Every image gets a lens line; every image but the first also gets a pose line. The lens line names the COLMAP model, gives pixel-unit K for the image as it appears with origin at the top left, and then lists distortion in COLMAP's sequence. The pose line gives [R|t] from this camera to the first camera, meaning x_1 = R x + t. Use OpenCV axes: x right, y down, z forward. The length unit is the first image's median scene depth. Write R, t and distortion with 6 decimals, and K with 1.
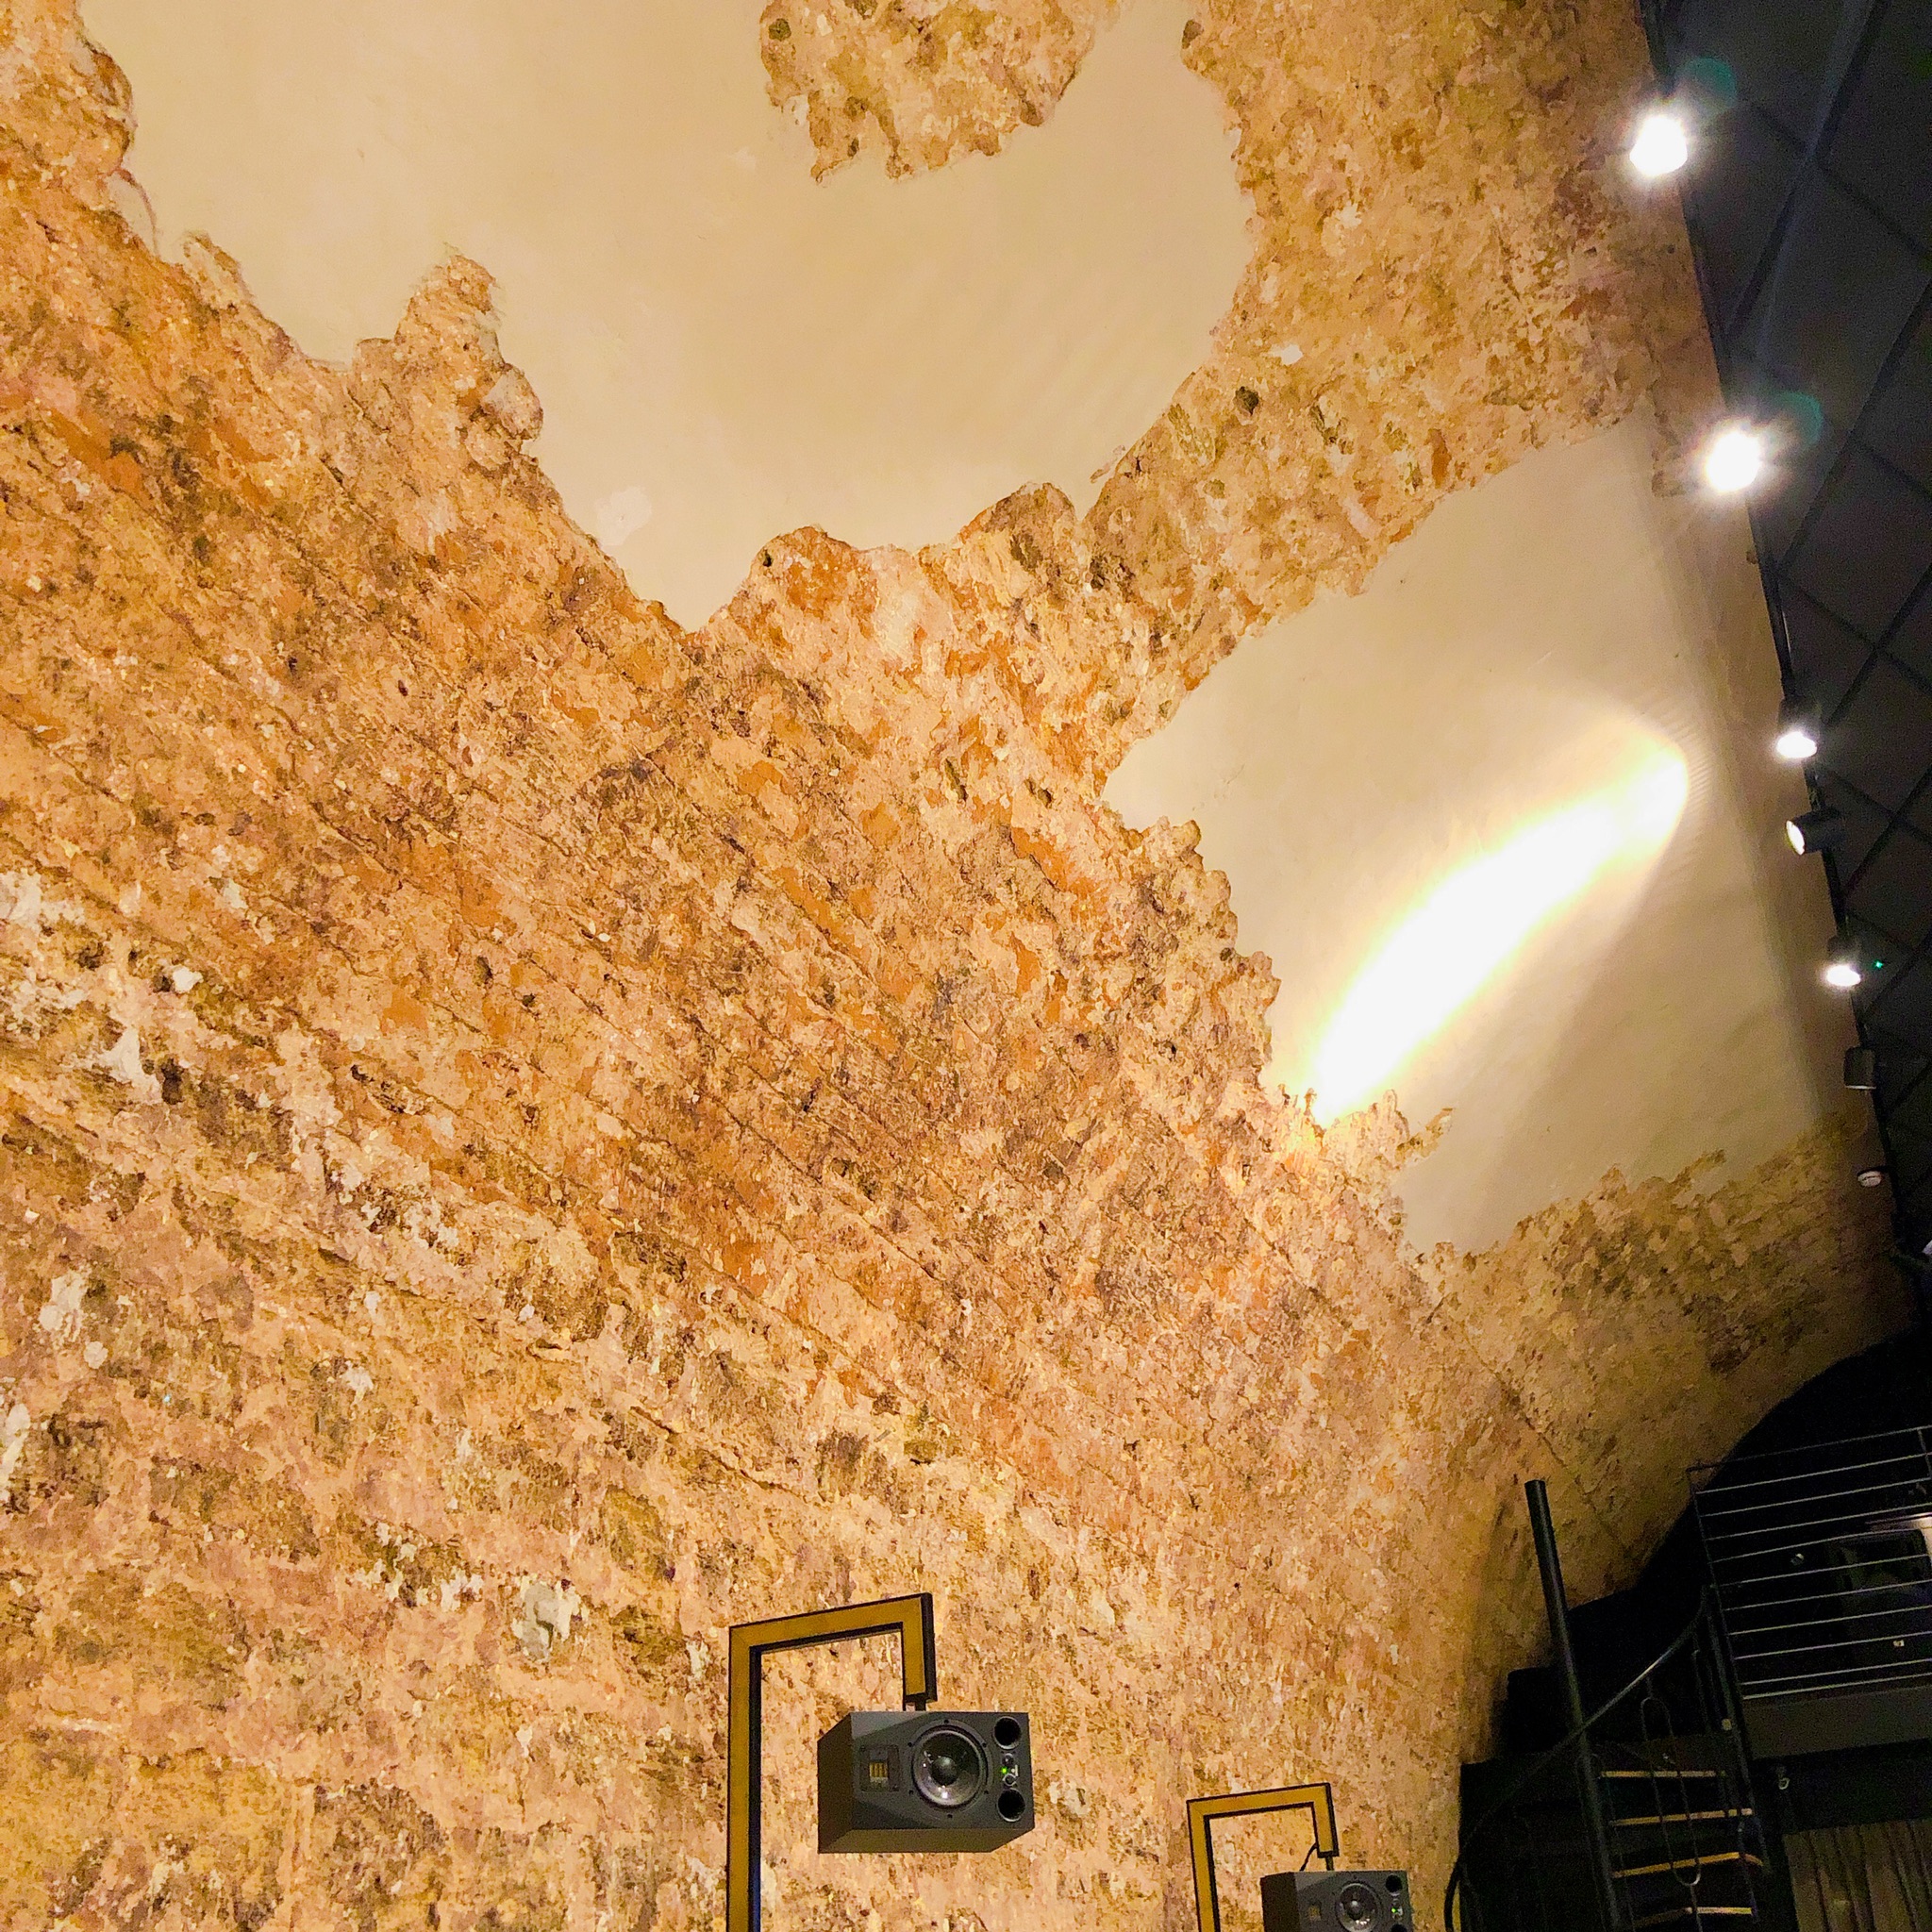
lens RADIAL K [[2028.0, 0, 966.0], [0, 2028.0, 966.0], [0, 0, 1]] dist [0.007437, -0.038889]
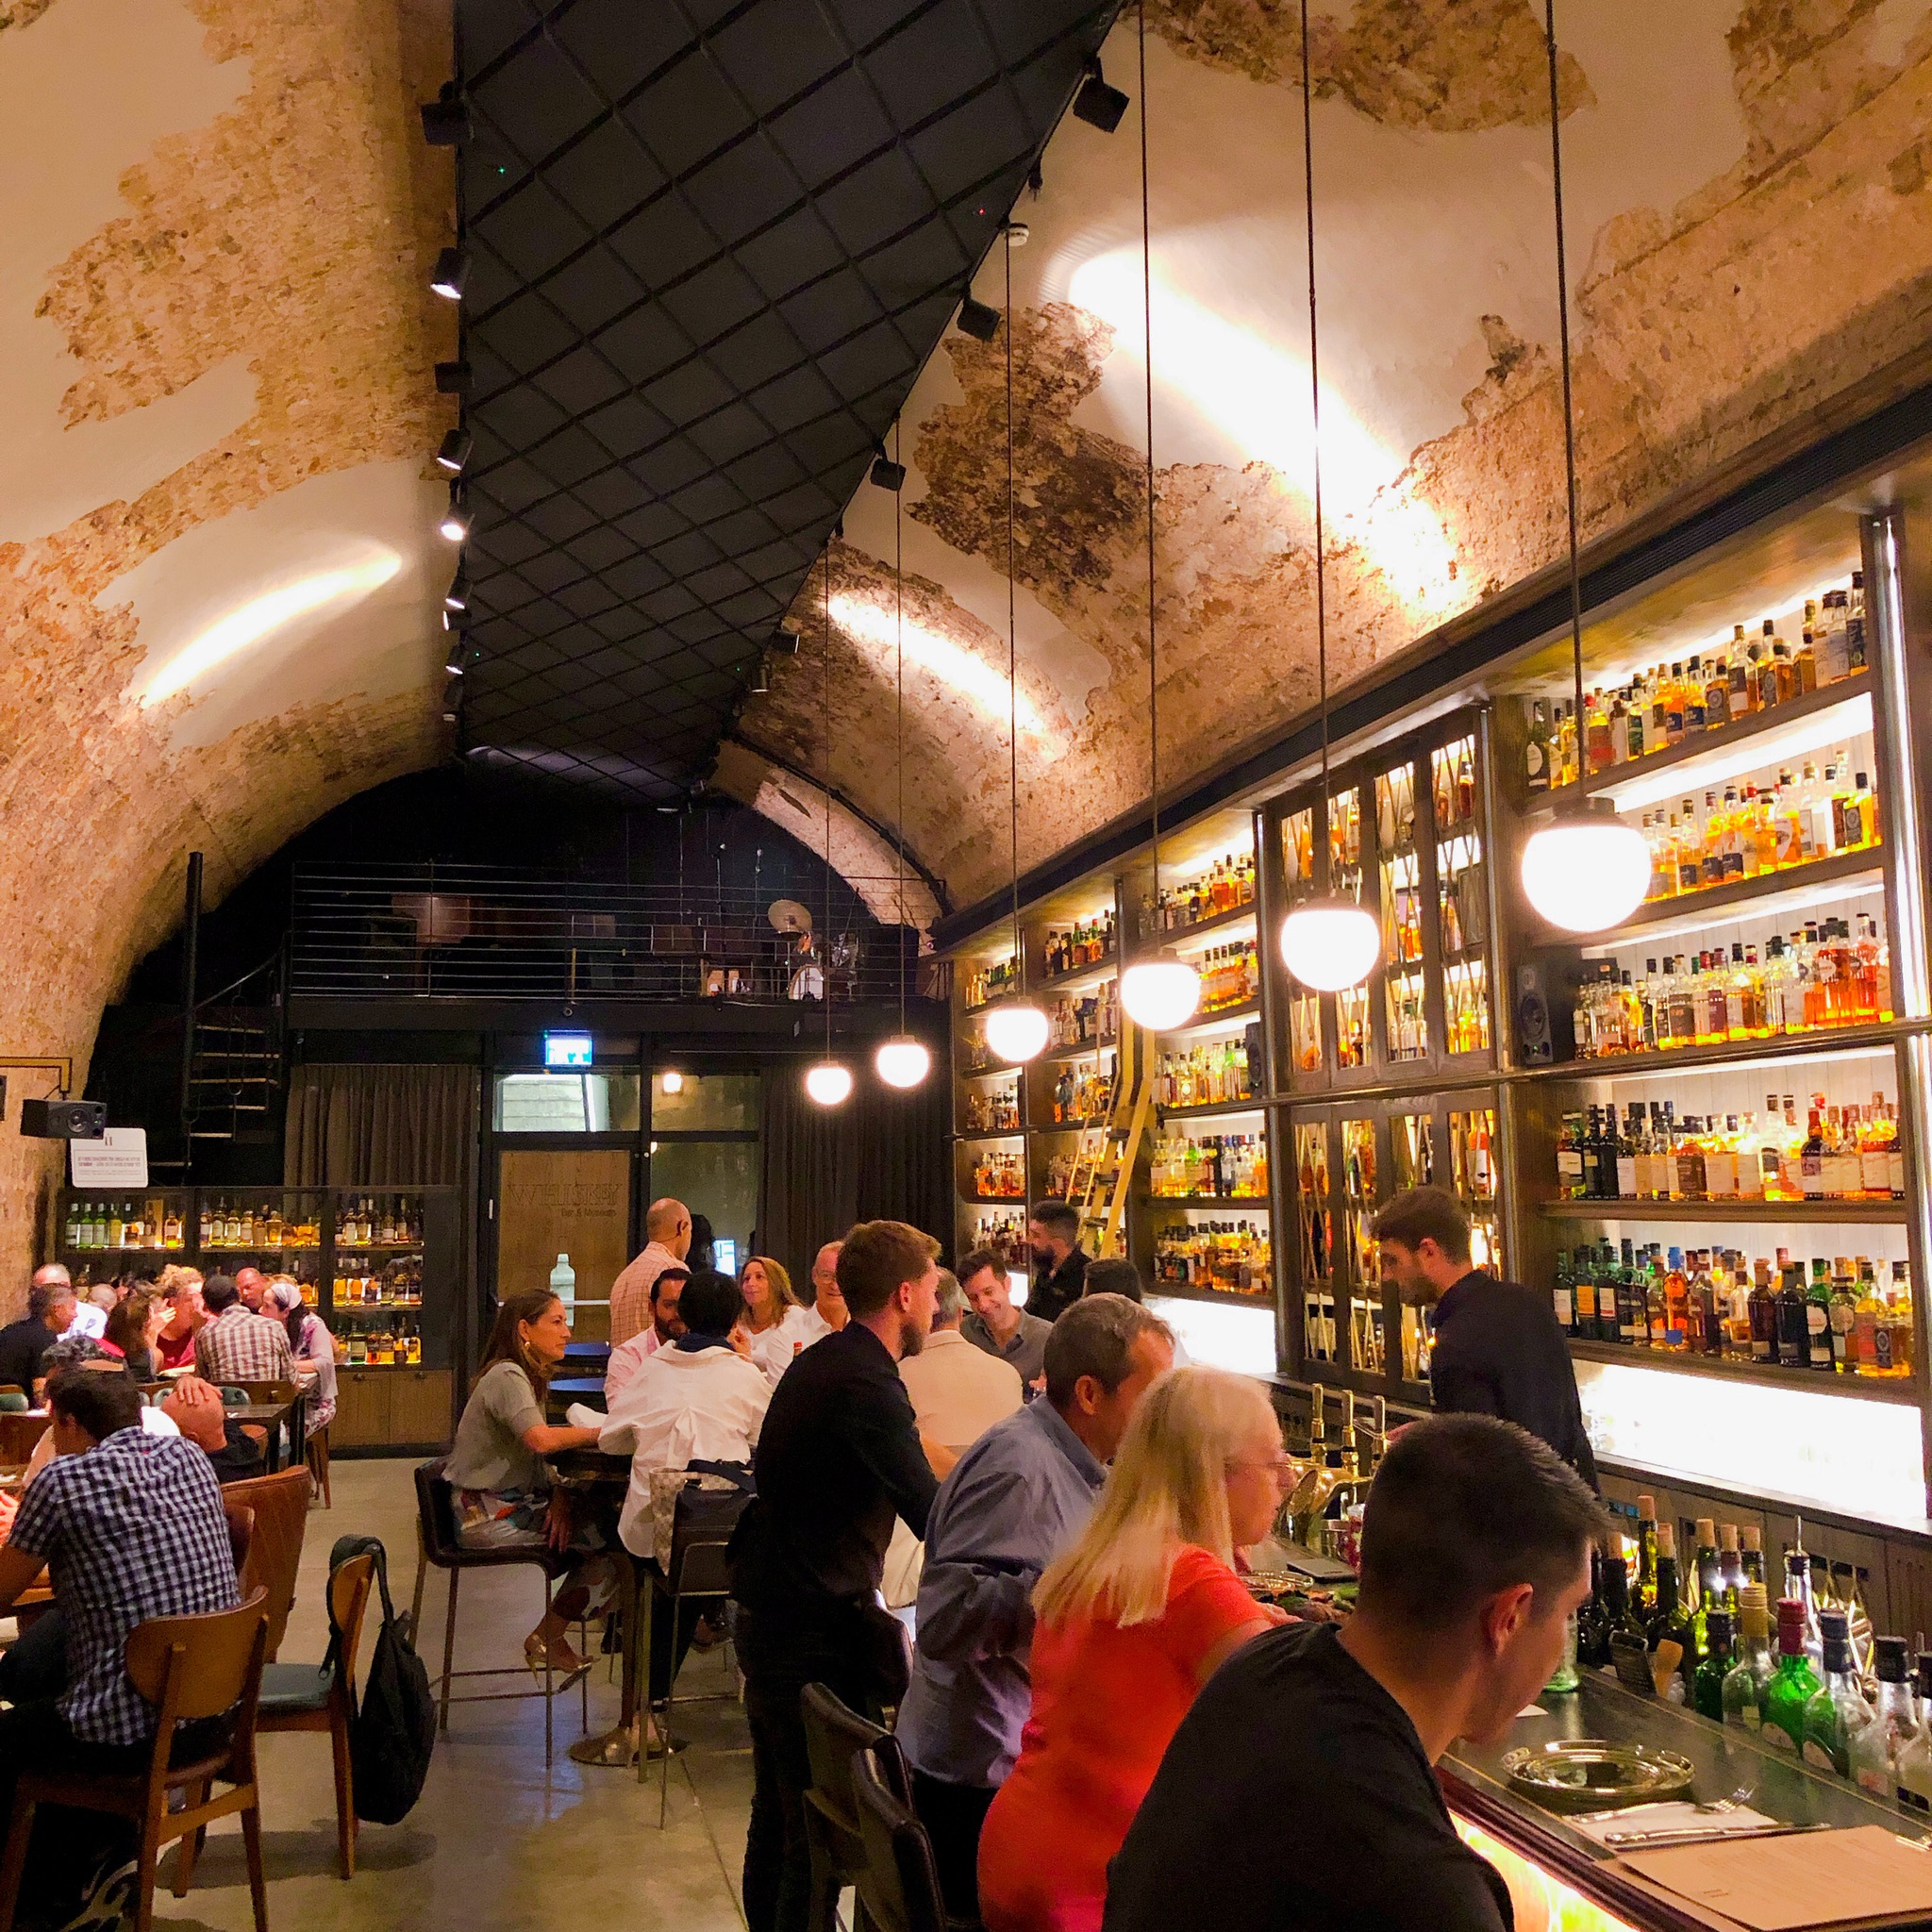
lens RADIAL K [[2028.0, 0, 966.0], [0, 2028.0, 966.0], [0, 0, 1]] dist [0.007437, -0.038889]
pose [[0.768187, 0.111105, 0.630512, -0.302097], [-0.357895, 0.891100, 0.279019, -0.395279], [-0.530849, -0.439995, 0.724295, -0.617731]]
